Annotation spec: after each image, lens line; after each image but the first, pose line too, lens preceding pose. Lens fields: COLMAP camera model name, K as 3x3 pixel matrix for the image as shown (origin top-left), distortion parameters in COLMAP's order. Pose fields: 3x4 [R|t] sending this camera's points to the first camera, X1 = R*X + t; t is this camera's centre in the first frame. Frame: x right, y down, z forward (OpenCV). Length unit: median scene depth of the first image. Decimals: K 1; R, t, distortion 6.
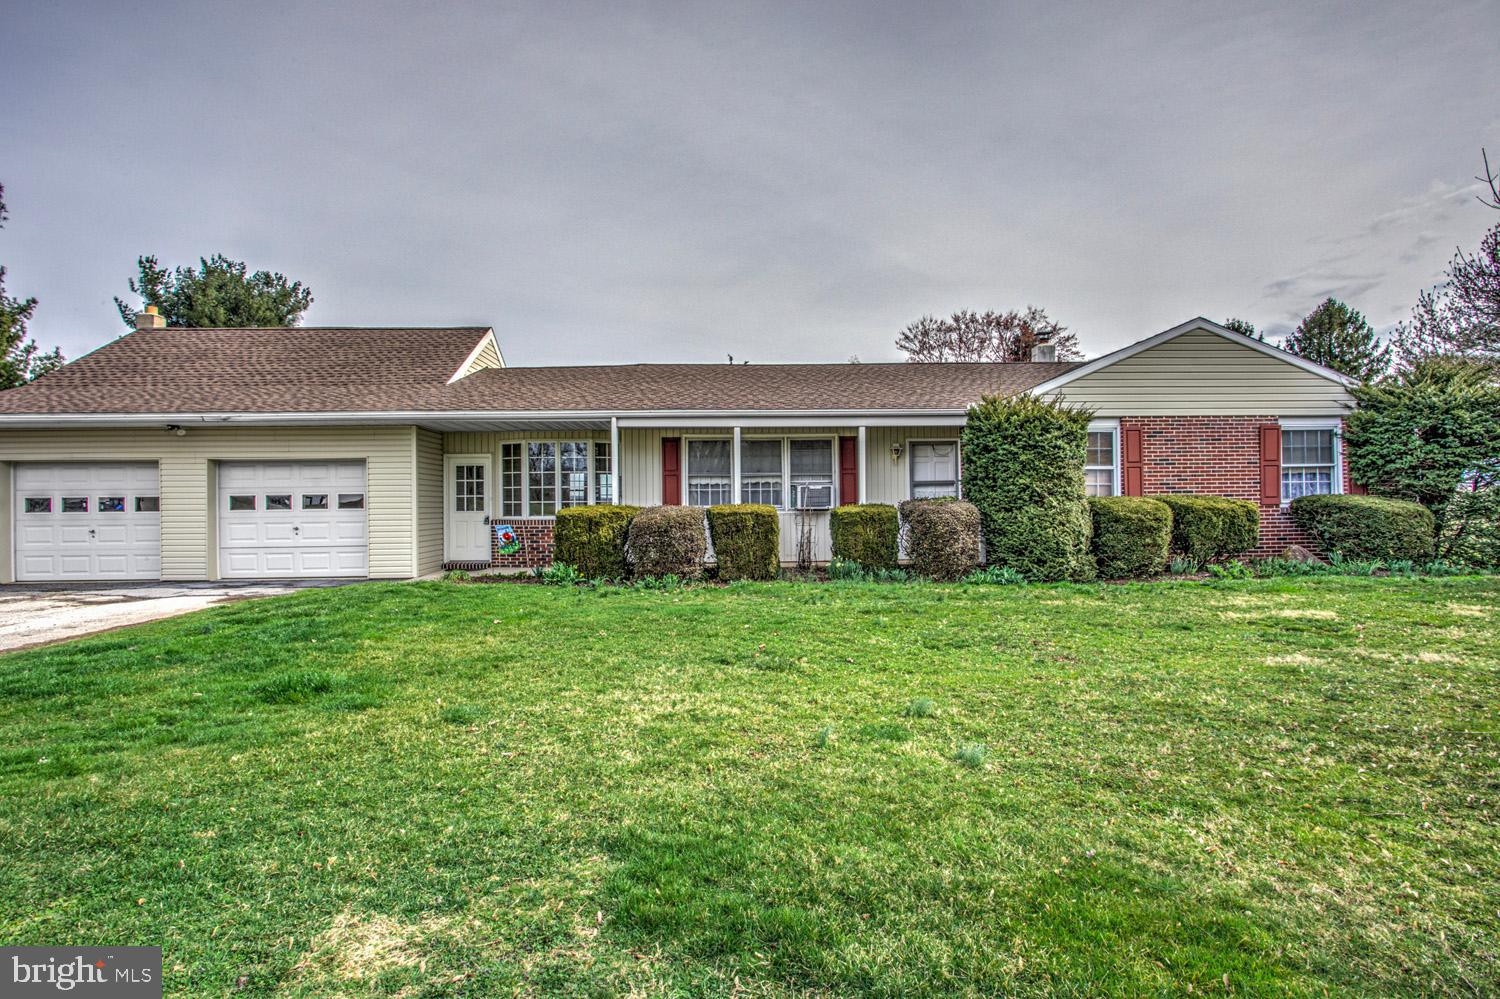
lens RADIAL K [[724.5, 0, 756.7], [0, 724.5, 488.4], [0, 0, 1]] dist [-0.002394, 0.004400]
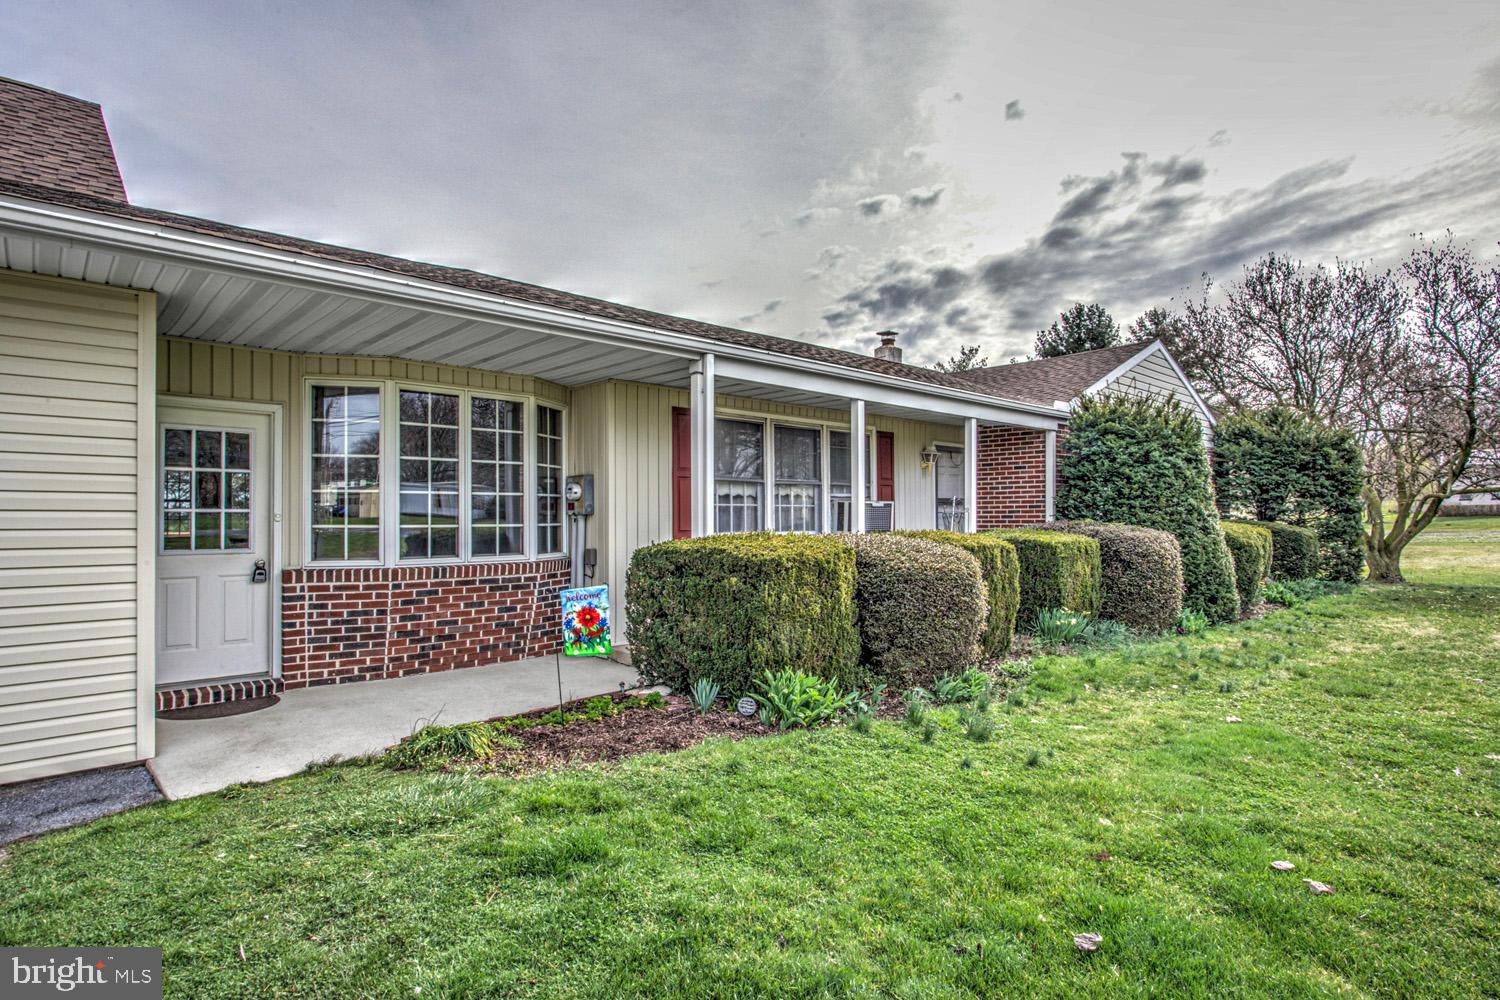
lens RADIAL K [[784.5, 0, 755.0], [0, 784.5, 510.9], [0, 0, 1]] dist [-0.006446, 0.003982]
pose [[0.764224, 0.011809, 0.644843, -0.485955], [-0.016562, 0.999862, 0.001318, 0.005800], [-0.644739, -0.011687, 0.764314, 0.545769]]
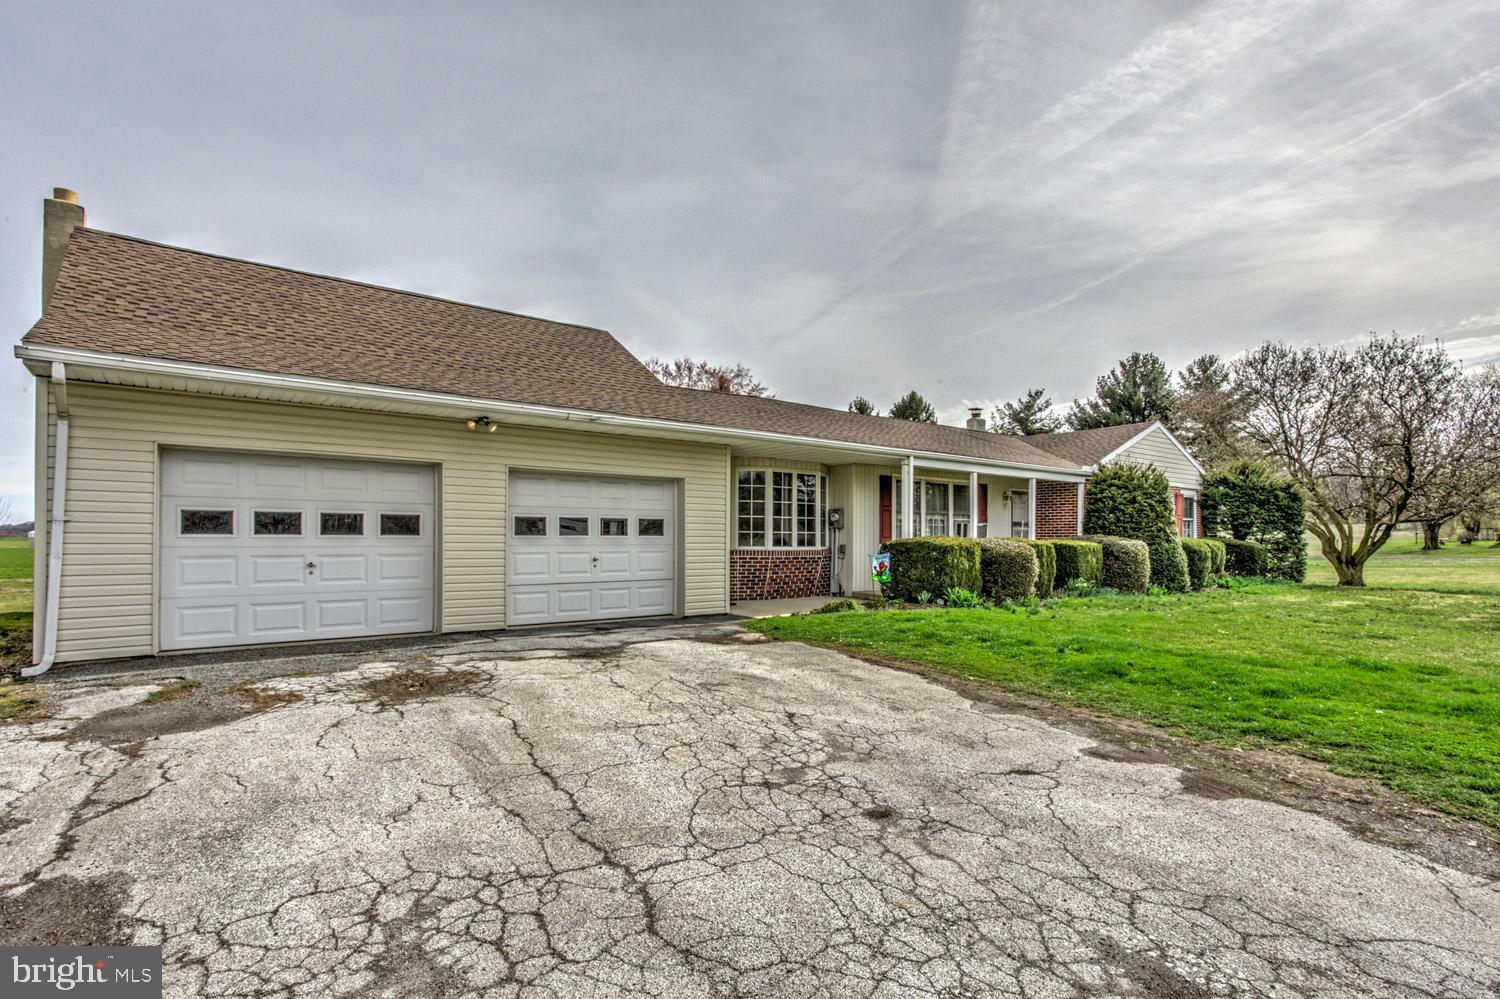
lens RADIAL K [[724.5, 0, 769.0], [0, 724.5, 520.9], [0, 0, 1]] dist [-0.002394, 0.004400]
pose [[0.816184, 0.028893, 0.577069, -0.944668], [-0.026211, 0.999572, -0.012975, 0.017520], [-0.577197, -0.004536, 0.816592, 0.222324]]
